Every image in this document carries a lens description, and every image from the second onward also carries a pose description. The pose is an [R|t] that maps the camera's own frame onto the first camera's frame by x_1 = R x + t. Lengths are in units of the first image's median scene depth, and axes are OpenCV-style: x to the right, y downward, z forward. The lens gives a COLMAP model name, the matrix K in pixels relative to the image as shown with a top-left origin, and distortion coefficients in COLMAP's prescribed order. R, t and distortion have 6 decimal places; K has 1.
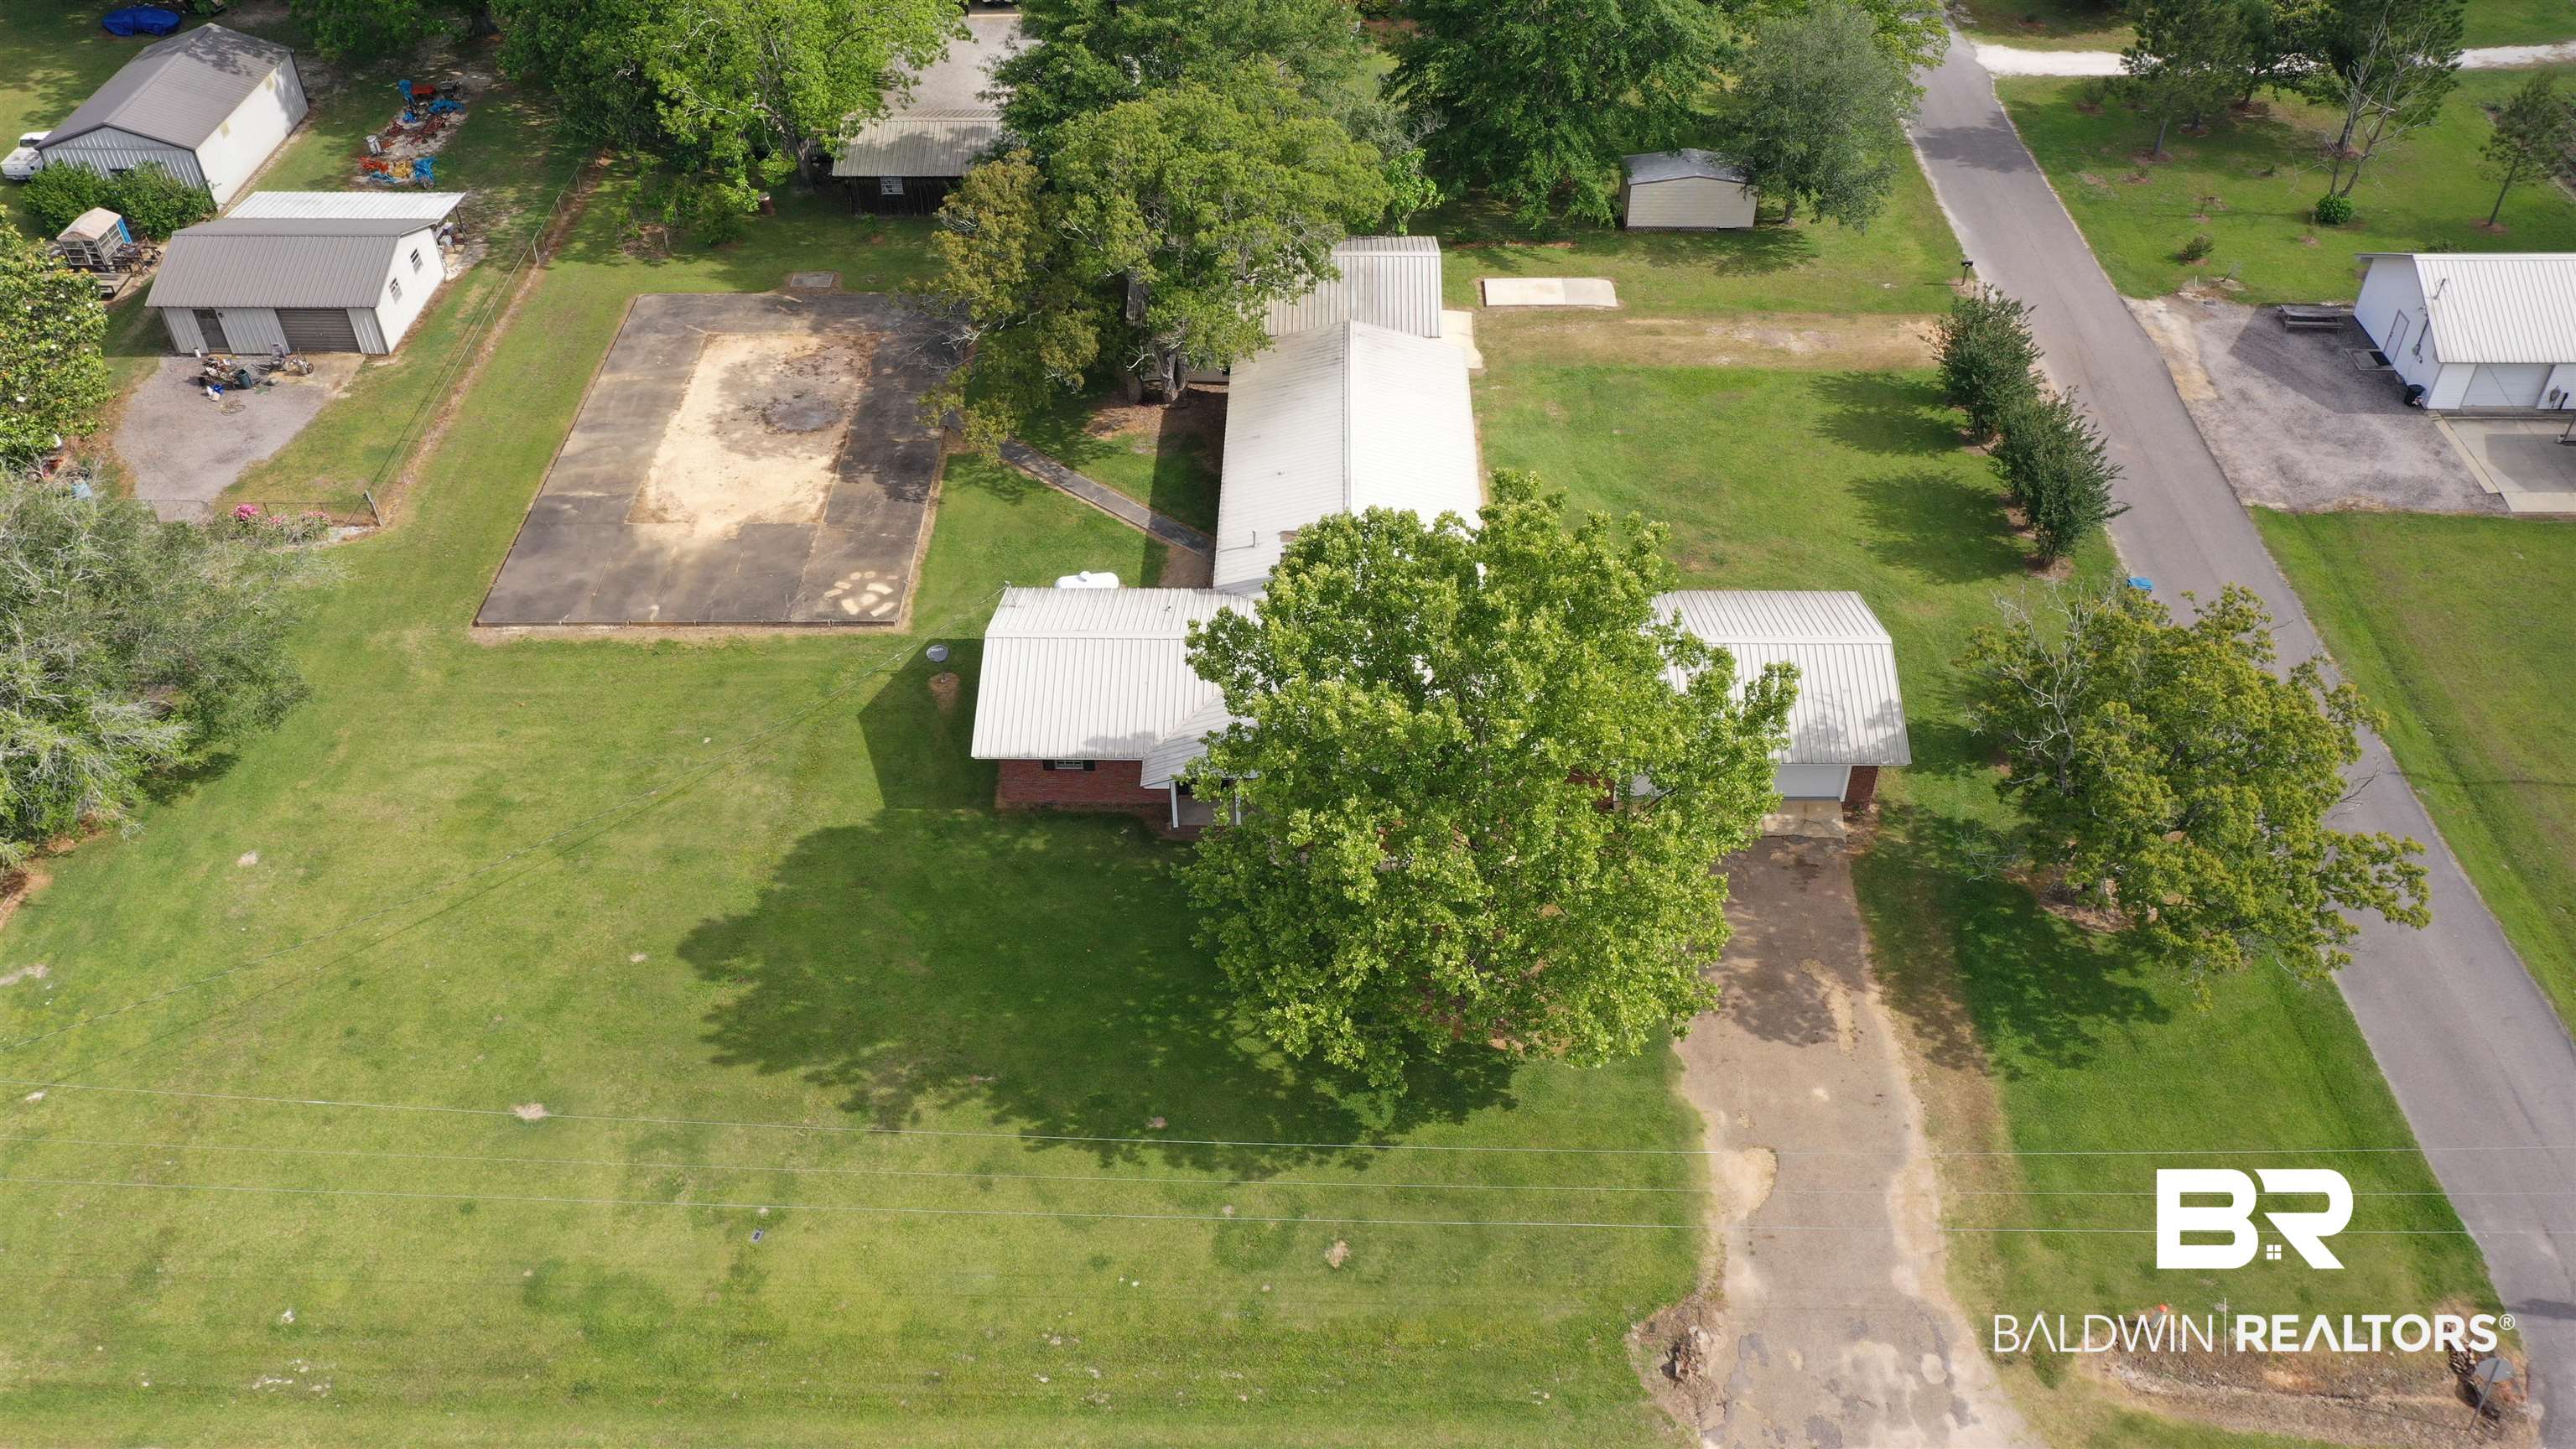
lens RADIAL K [[2088.6, 0, 1300.1], [0, 2088.6, 726.1], [0, 0, 1]] dist [0.036258, -0.001807]
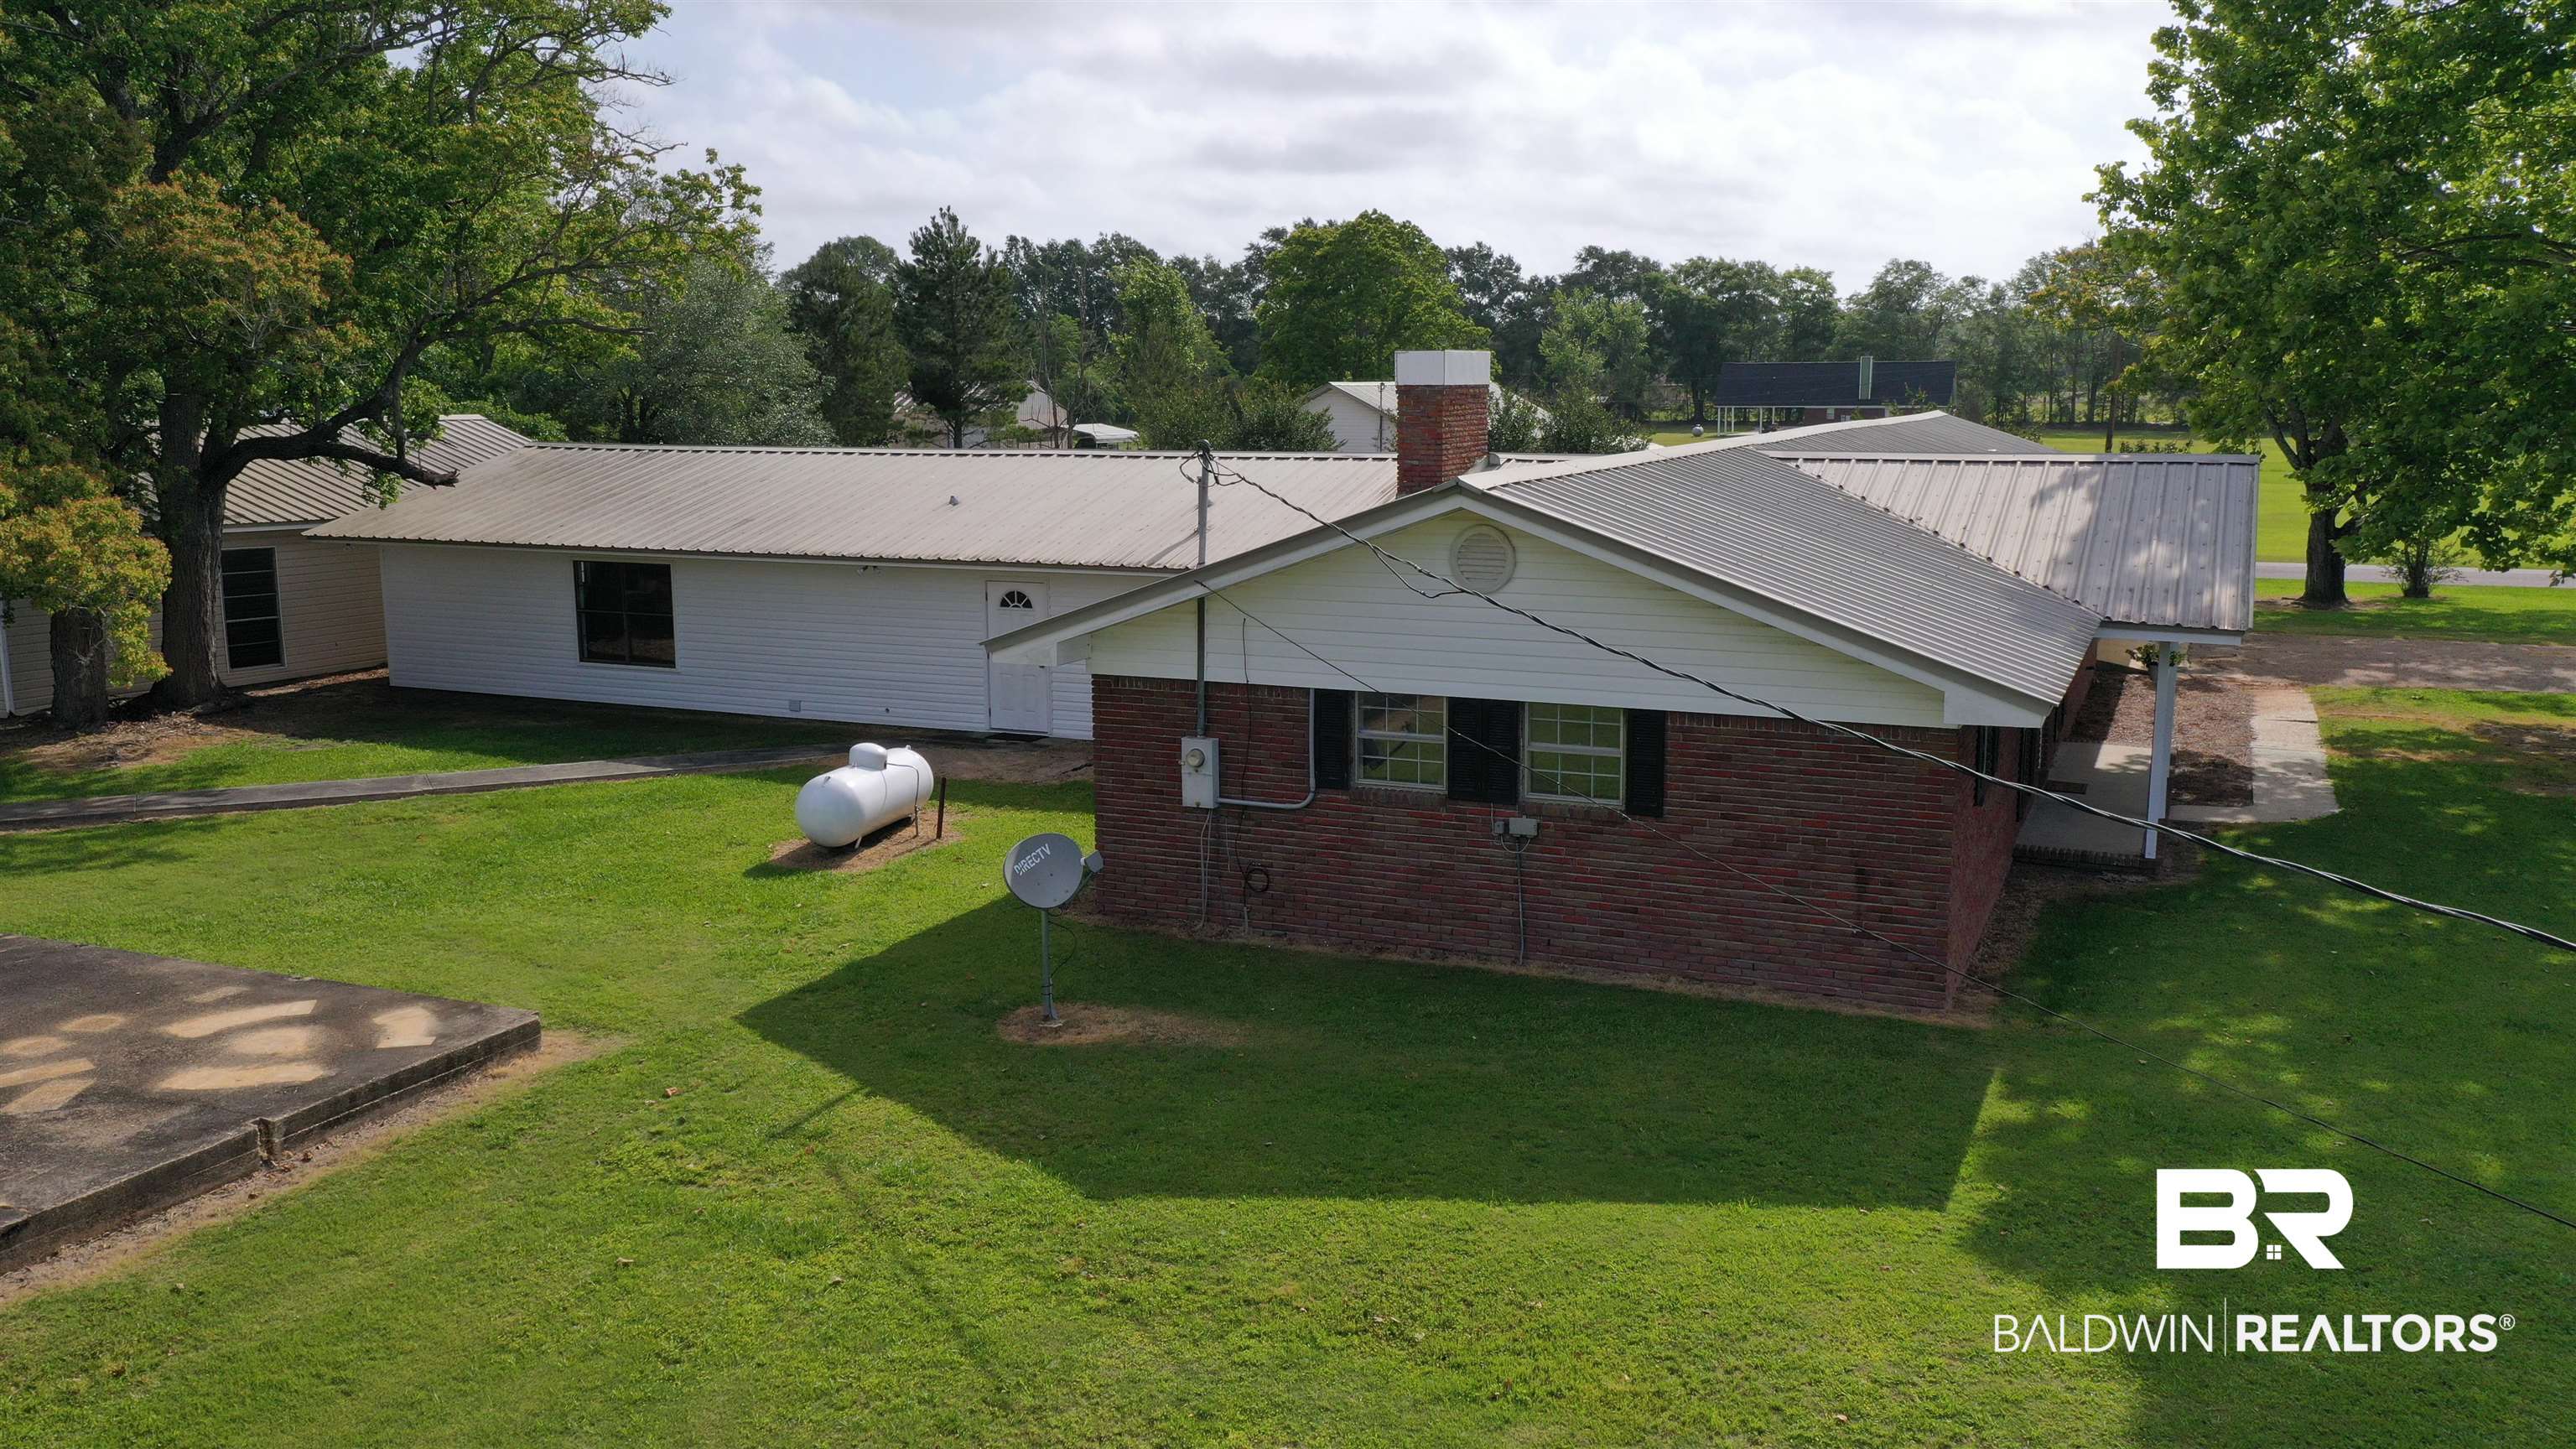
lens RADIAL K [[2088.6, 0, 1300.1], [0, 2088.6, 726.1], [0, 0, 1]] dist [0.036258, -0.001807]
pose [[0.400052, -0.148143, 0.904440, -0.337641], [0.586899, 0.799372, -0.128663, -0.004383], [-0.703923, 0.582287, 0.406735, 0.840771]]
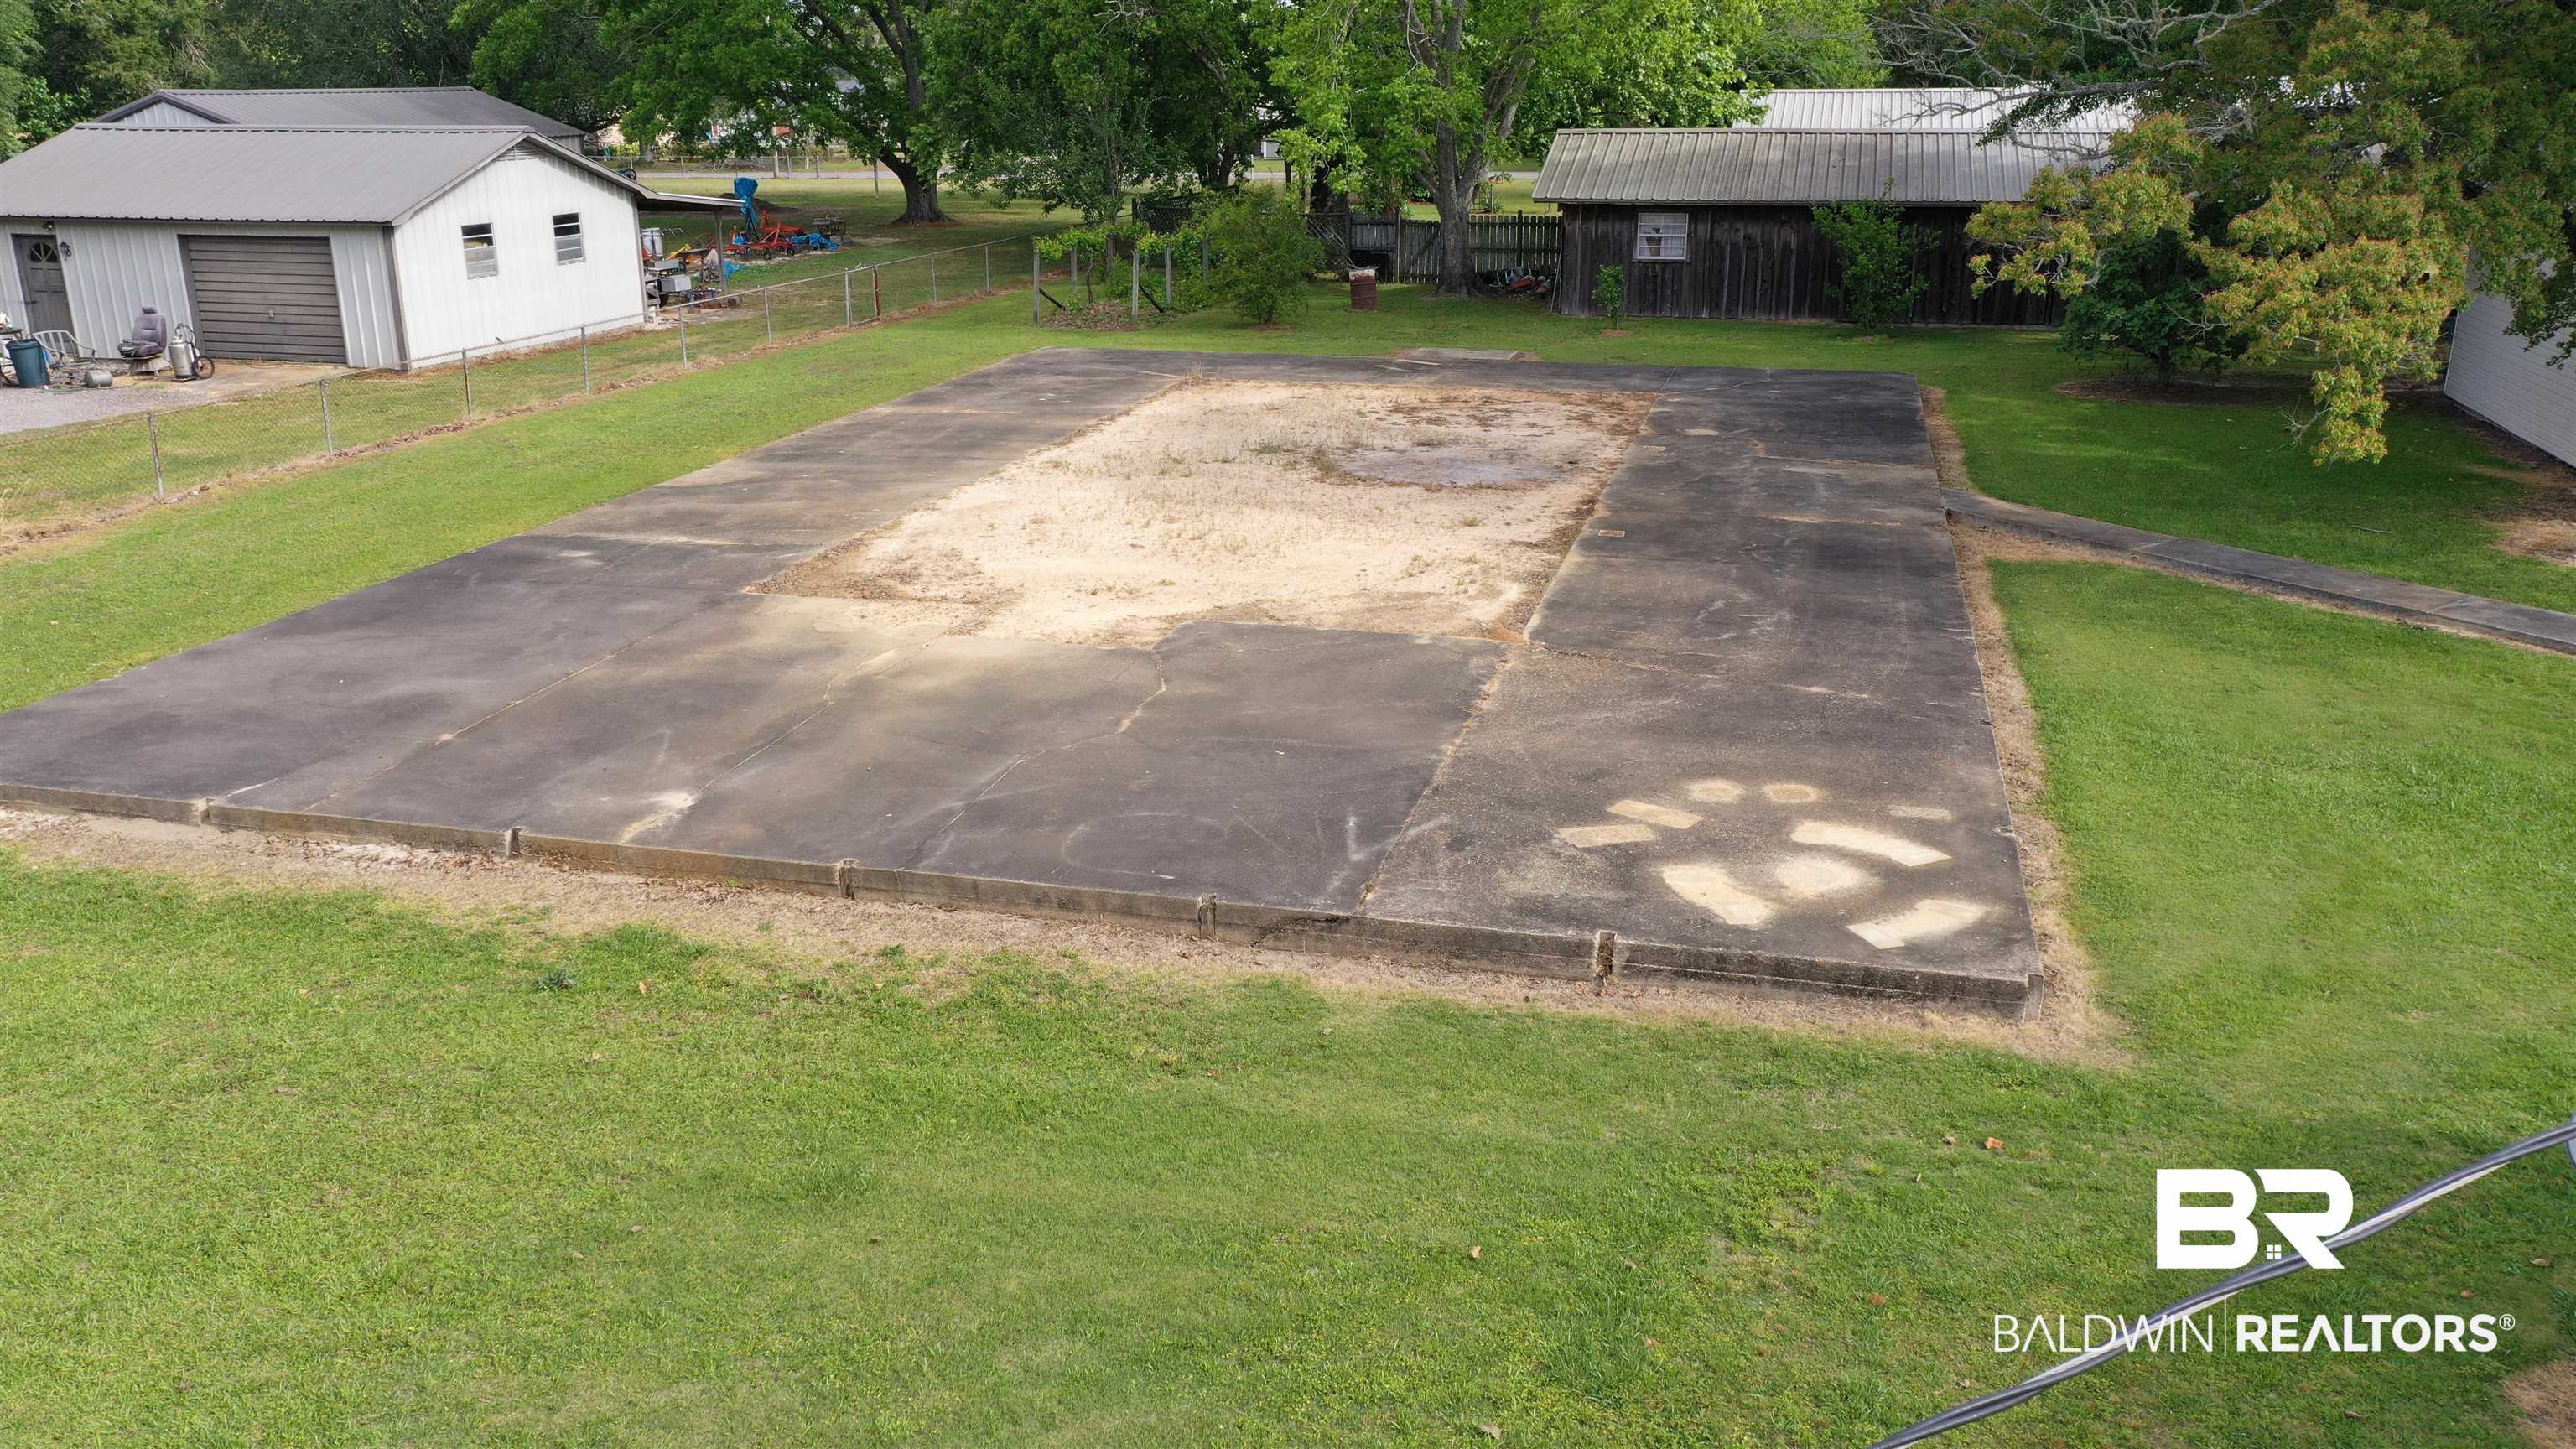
lens RADIAL K [[2123.2, 0, 1288.0], [0, 2123.2, 724.5], [0, 0, 1]] dist [0.000611, -0.002119]
pose [[0.968385, 0.083101, -0.235214, -0.208446], [-0.164182, 0.922200, -0.350131, -0.004342], [0.187818, 0.377679, 0.906688, 0.830686]]
